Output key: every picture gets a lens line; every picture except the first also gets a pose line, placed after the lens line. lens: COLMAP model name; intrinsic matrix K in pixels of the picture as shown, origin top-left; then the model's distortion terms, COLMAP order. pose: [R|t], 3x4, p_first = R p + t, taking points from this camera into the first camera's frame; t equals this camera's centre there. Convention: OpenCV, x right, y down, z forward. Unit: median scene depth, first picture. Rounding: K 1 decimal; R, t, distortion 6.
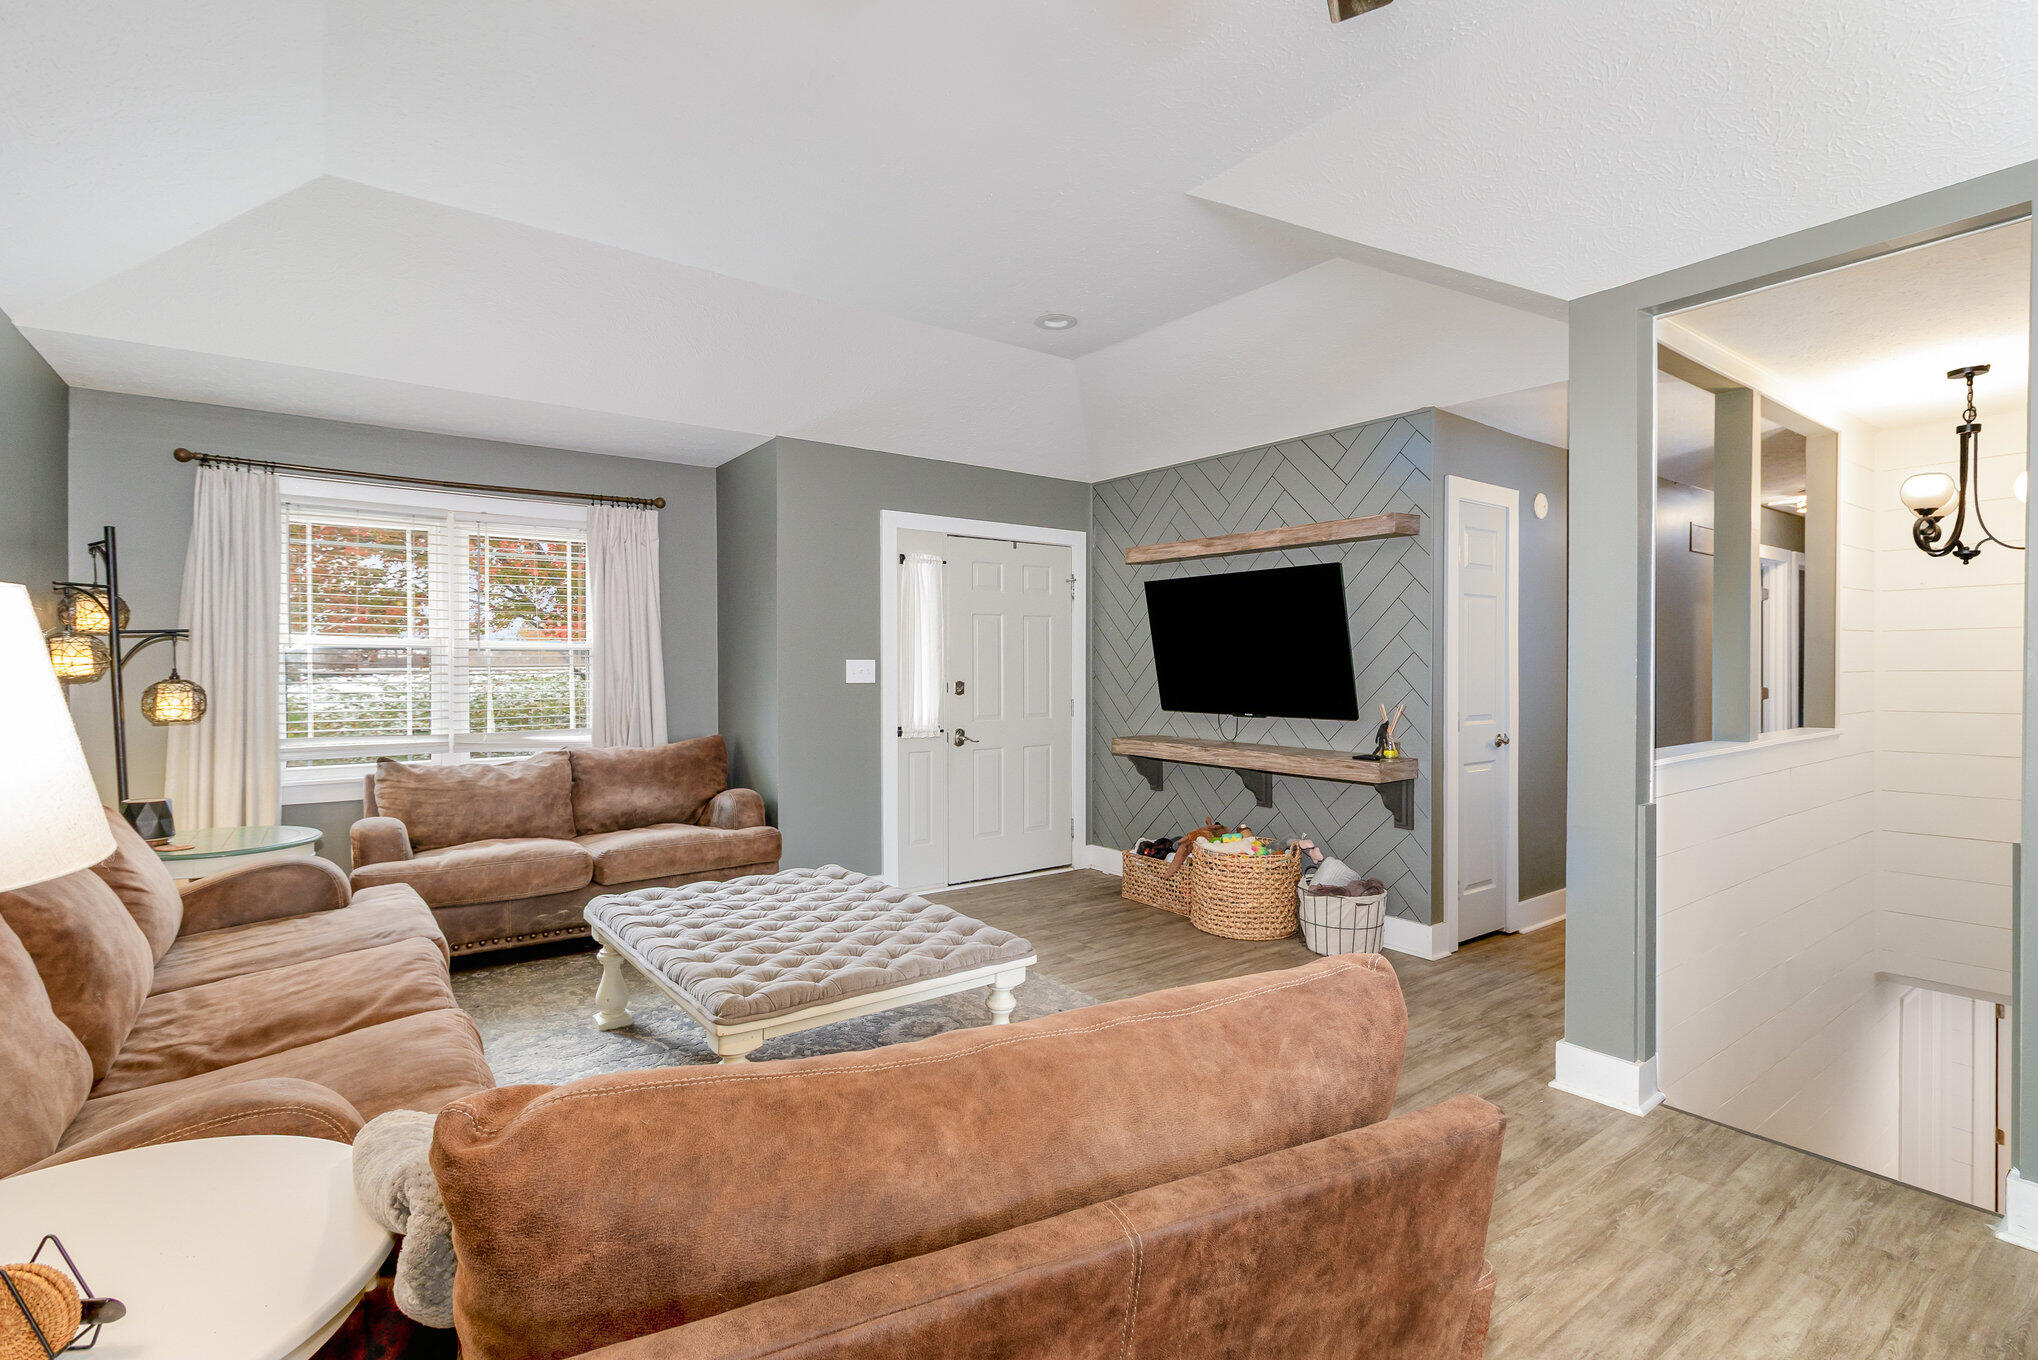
lens RADIAL K [[942.4, 0, 1003.4], [0, 942.4, 674.4], [0, 0, 1]] dist [0.001933, -0.001389]
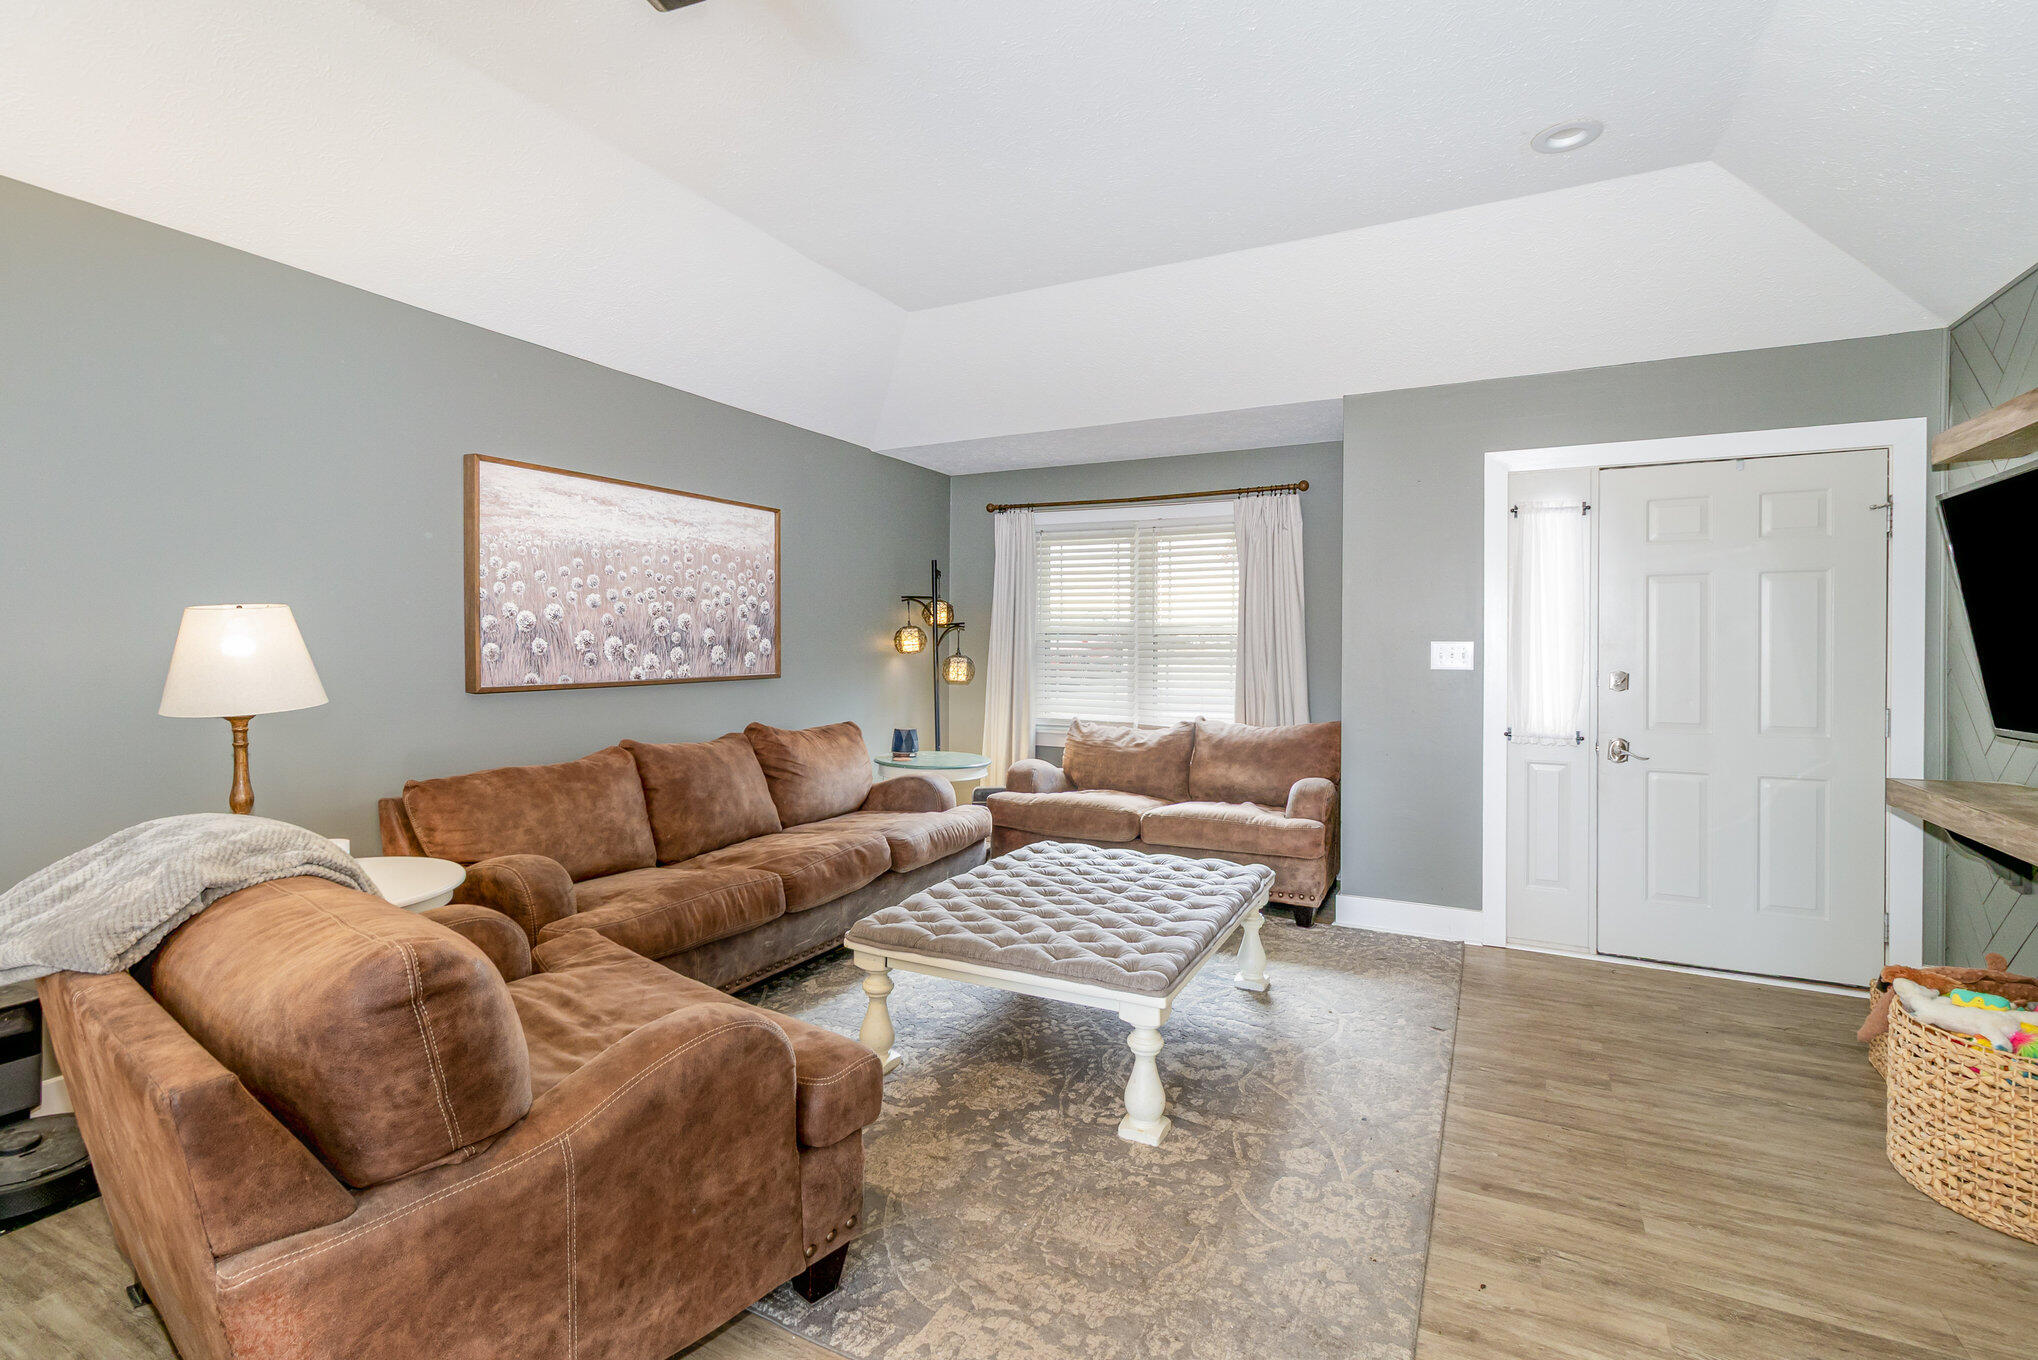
lens RADIAL K [[942.4, 0, 1032.0], [0, 942.4, 650.6], [0, 0, 1]] dist [0.001933, -0.001389]
pose [[0.450833, 0.006089, -0.892588, 0.464573], [-0.015812, 0.999874, -0.001166, -0.001127], [0.892468, 0.014639, 0.450872, 0.340135]]
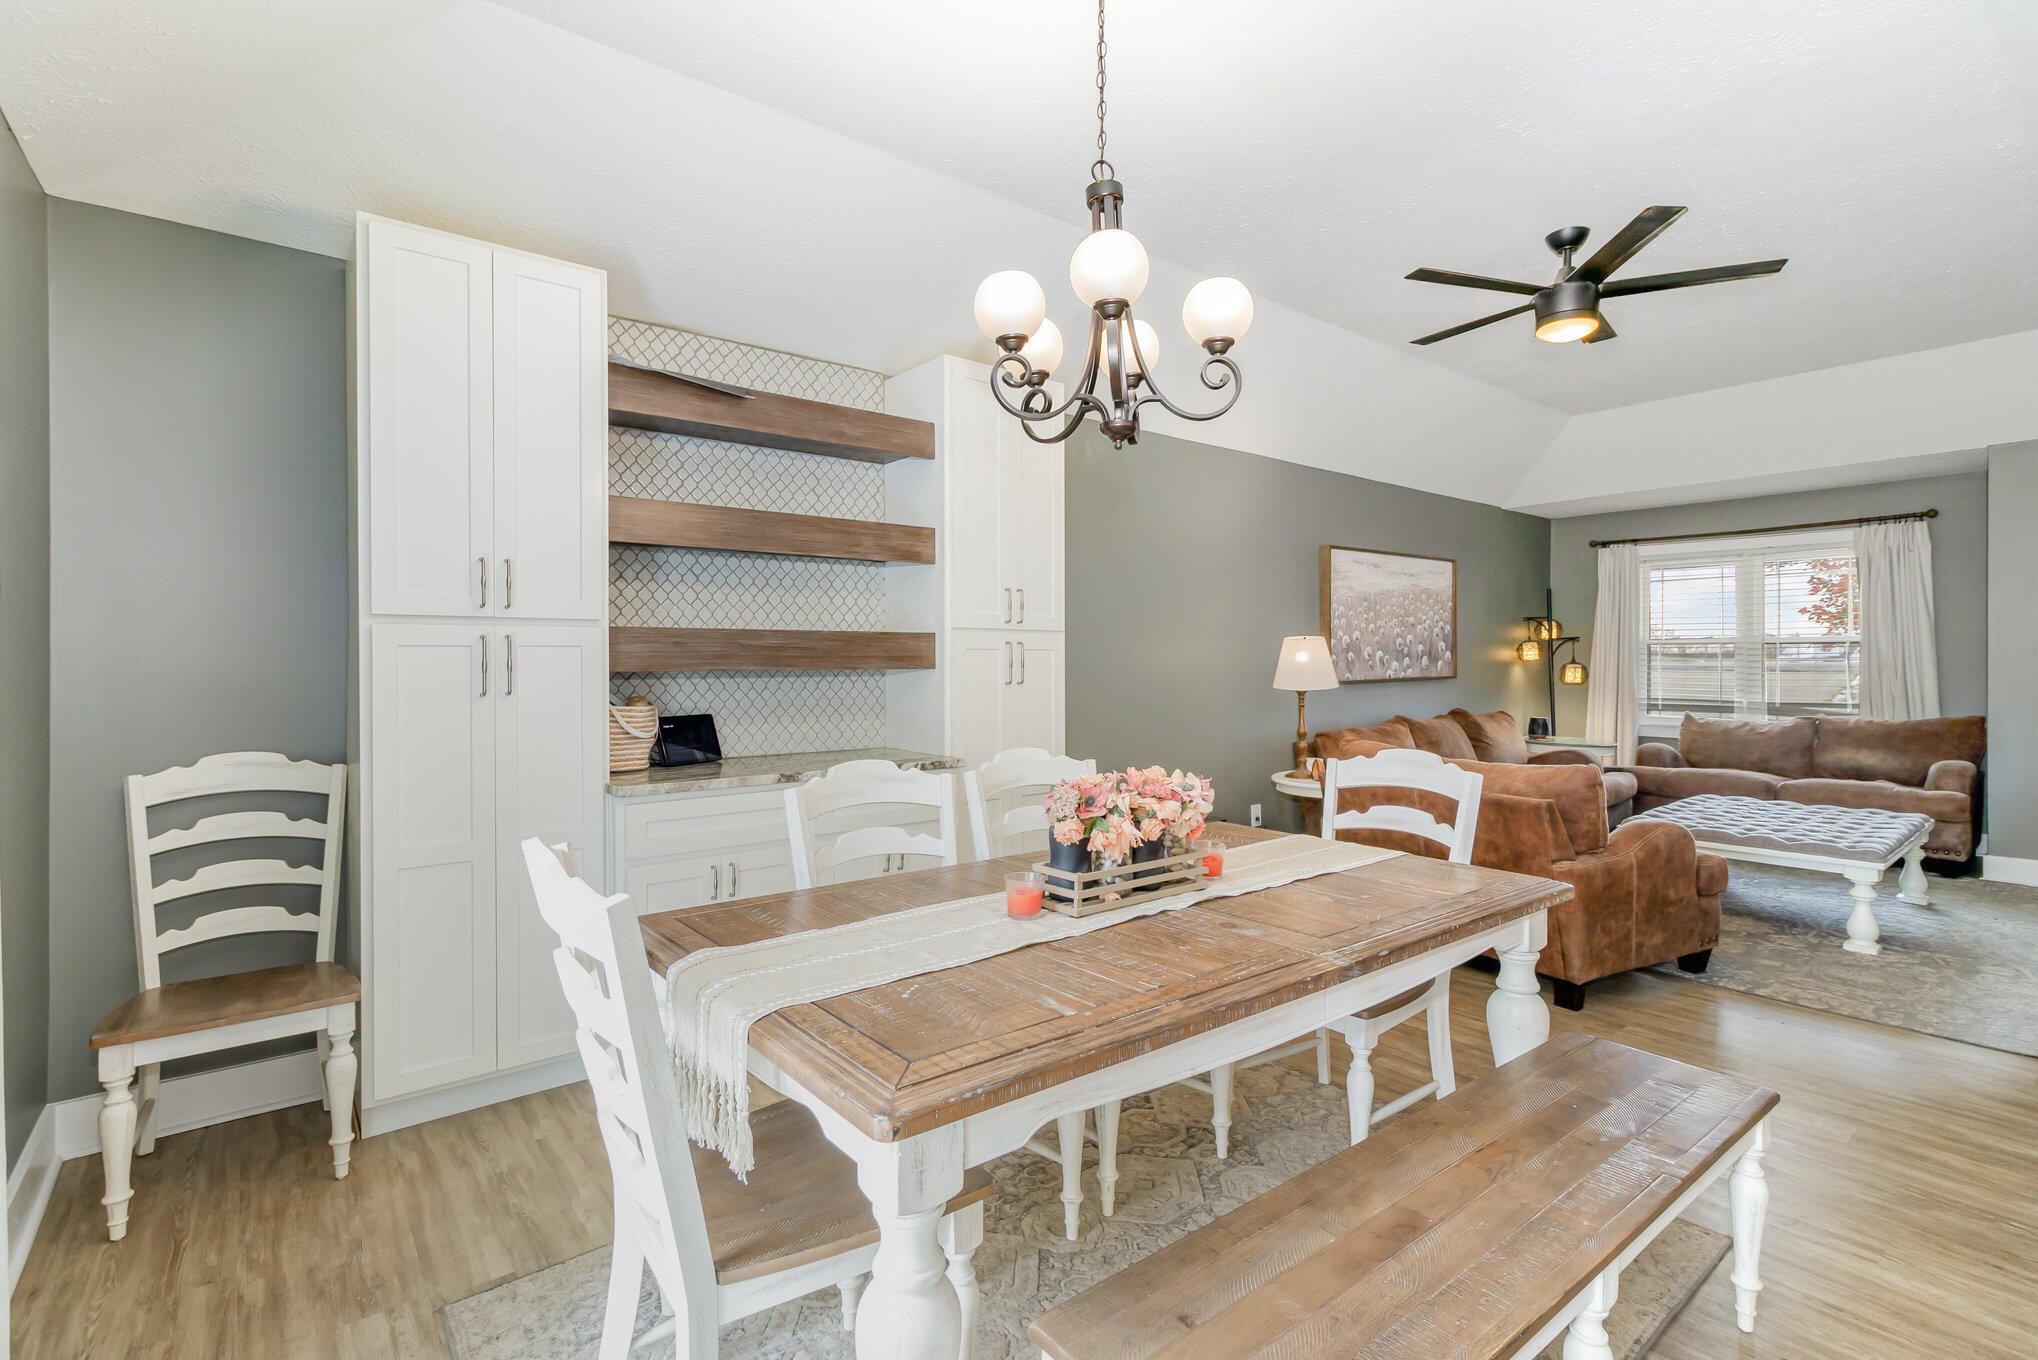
lens RADIAL K [[942.4, 0, 1026.6], [0, 942.4, 668.7], [0, 0, 1]] dist [0.001933, -0.001389]
pose [[0.045171, 0.008049, -0.998947, 0.870334], [-0.007767, 0.999940, 0.007706, 0.011012], [0.998949, 0.007411, 0.045231, -0.196143]]
